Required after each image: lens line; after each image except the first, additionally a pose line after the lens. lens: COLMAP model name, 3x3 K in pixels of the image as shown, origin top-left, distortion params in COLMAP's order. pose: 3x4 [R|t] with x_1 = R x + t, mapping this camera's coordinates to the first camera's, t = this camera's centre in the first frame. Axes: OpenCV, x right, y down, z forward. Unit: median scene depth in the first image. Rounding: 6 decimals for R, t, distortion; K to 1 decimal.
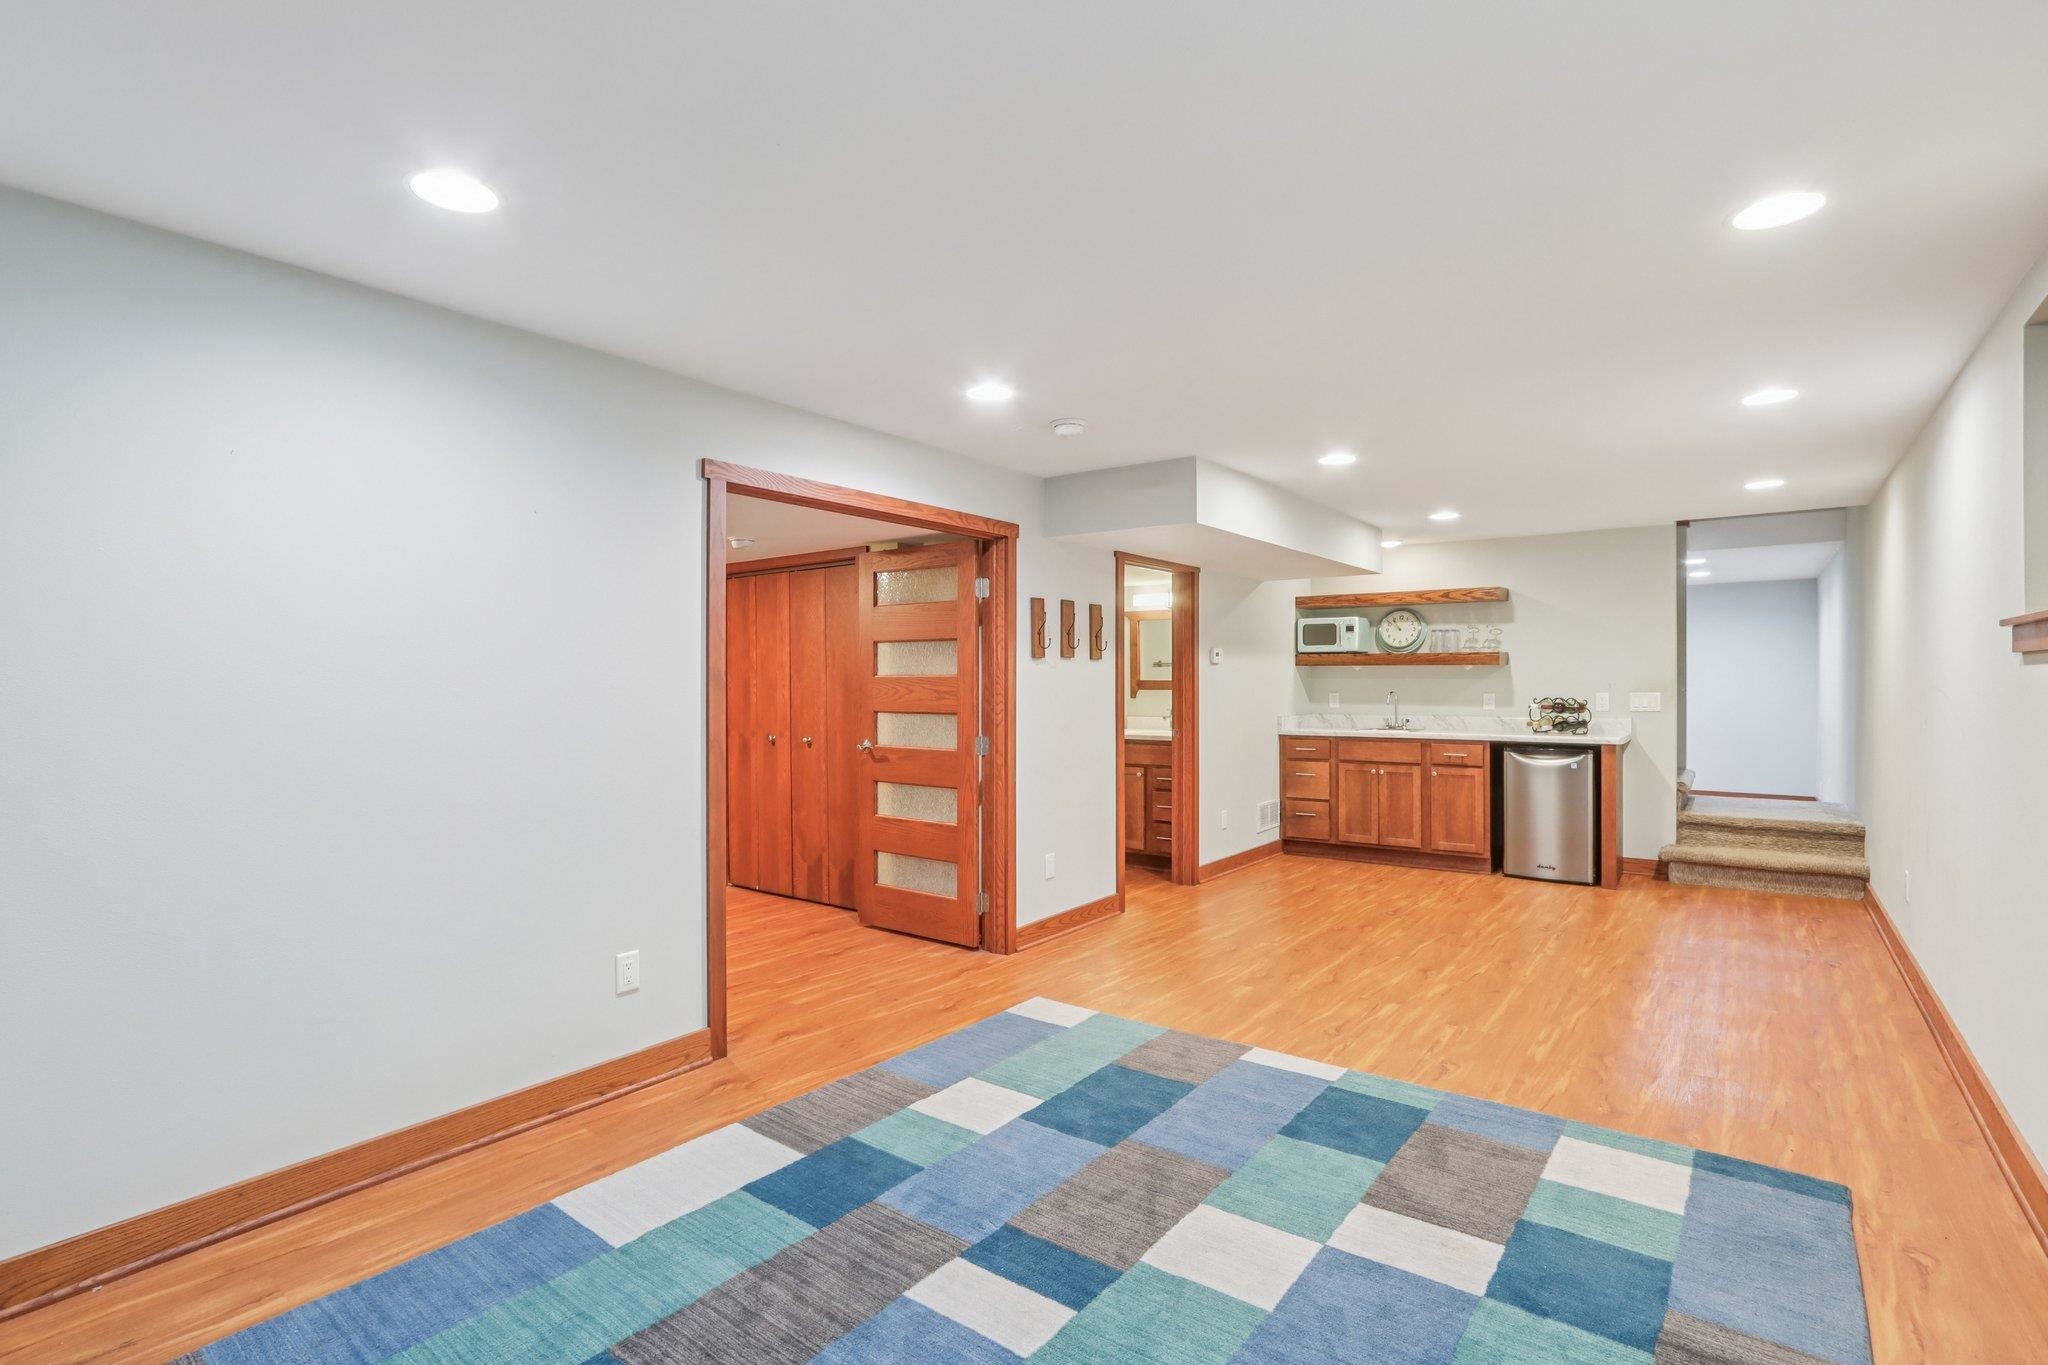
lens RADIAL K [[966.0, 0, 977.8], [0, 966.0, 678.2], [0, 0, 1]] dist [-0.019738, 0.002097]
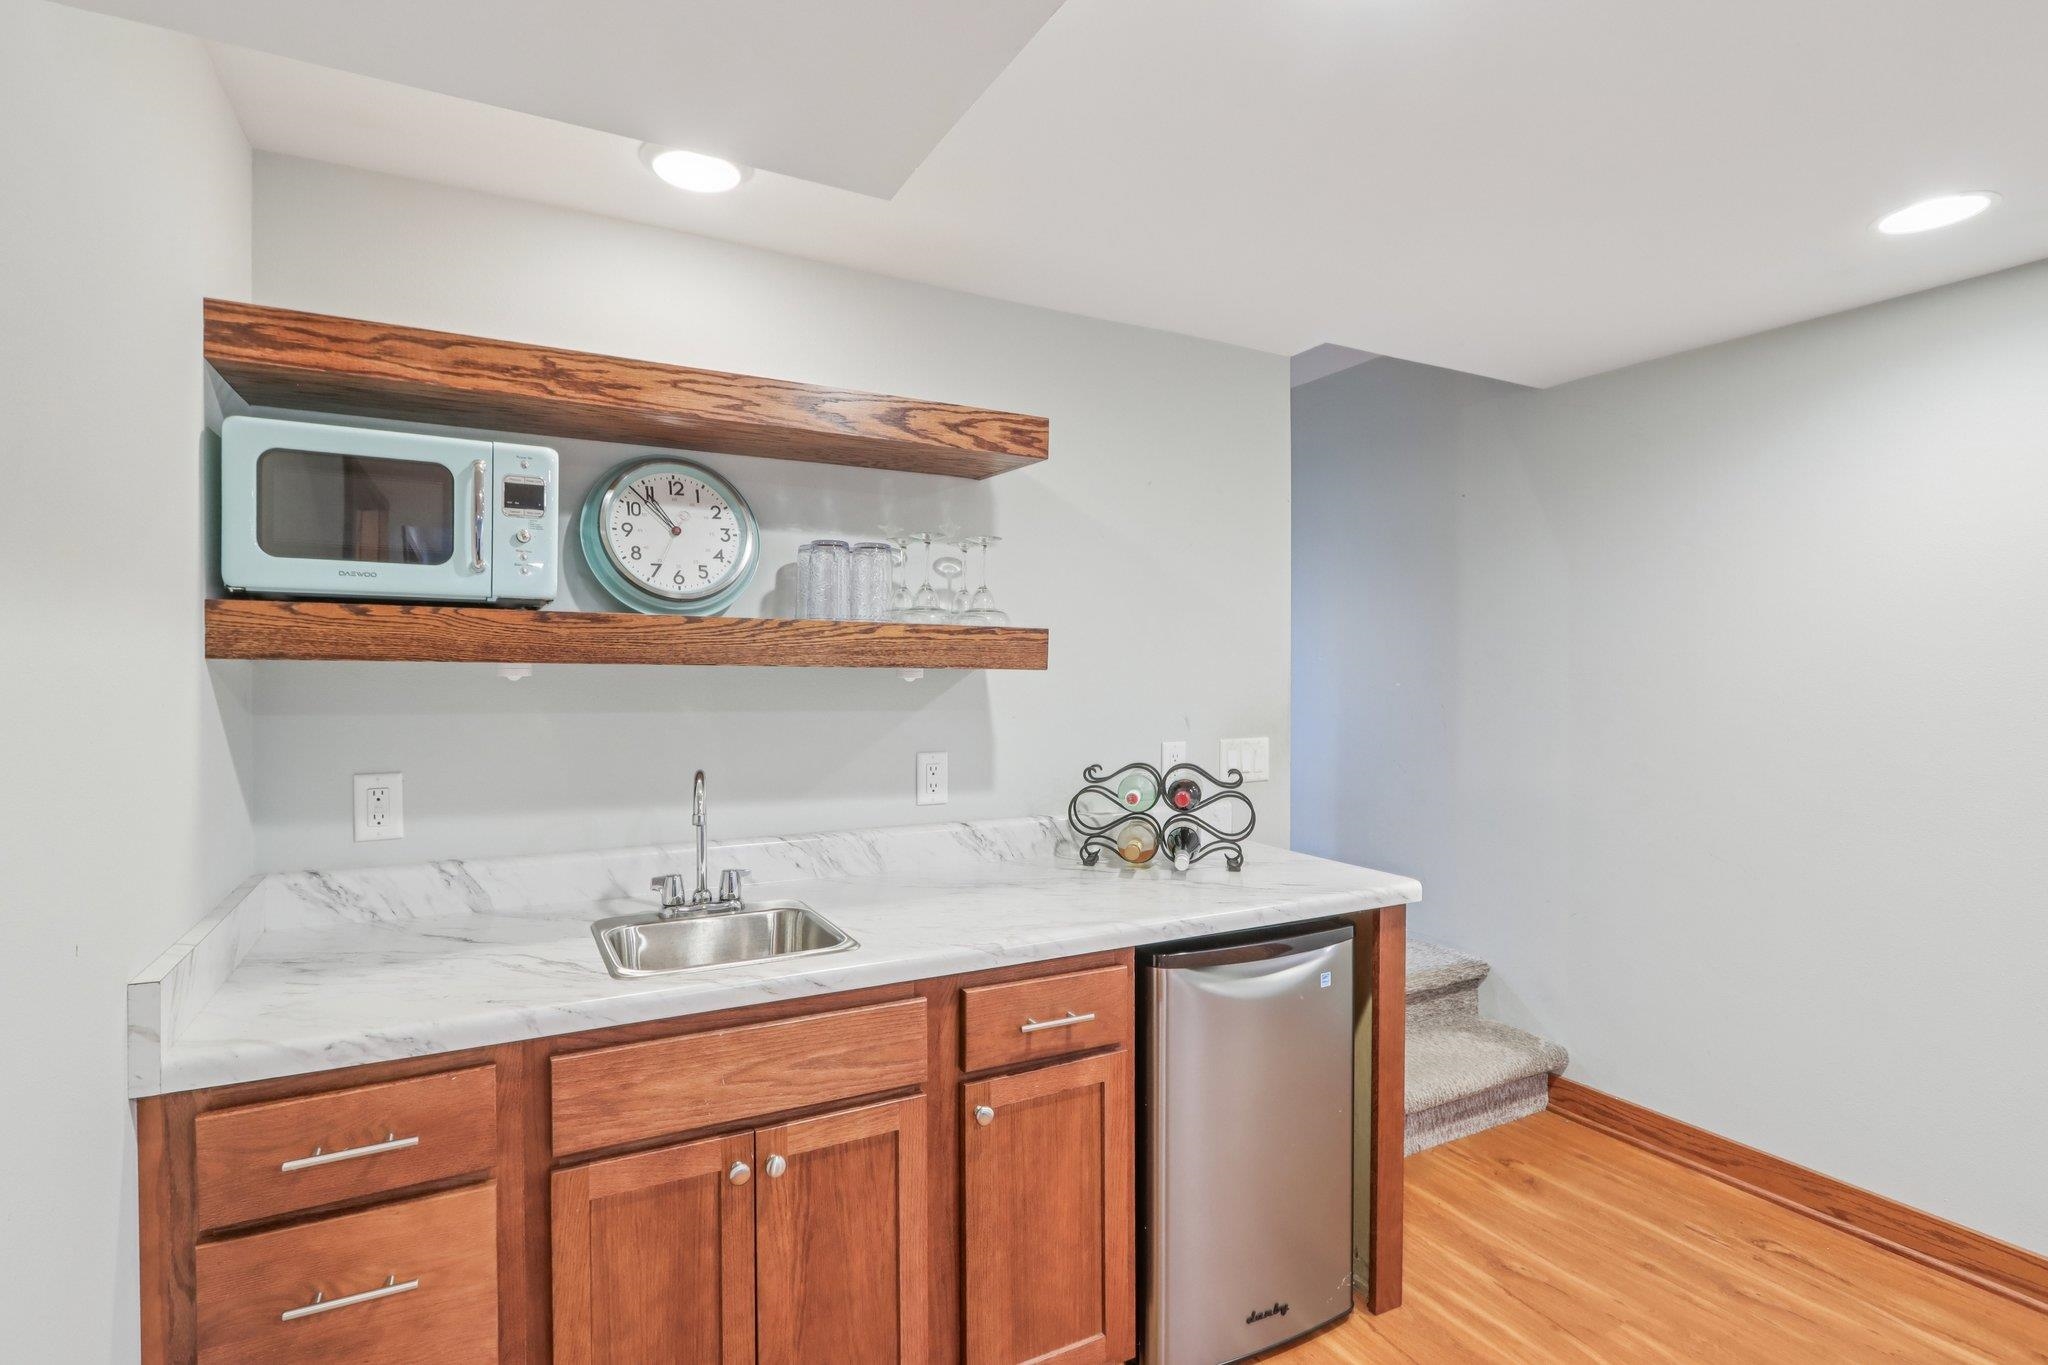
lens RADIAL K [[966.0, 0, 1000.0], [0, 966.0, 680.0], [0, 0, 1]] dist [-0.019738, 0.002097]
pose [[0.390151, -0.007997, 0.920716, 0.226015], [-0.010983, 0.999851, 0.013338, -0.013494], [-0.920685, -0.015316, 0.390005, 0.812484]]
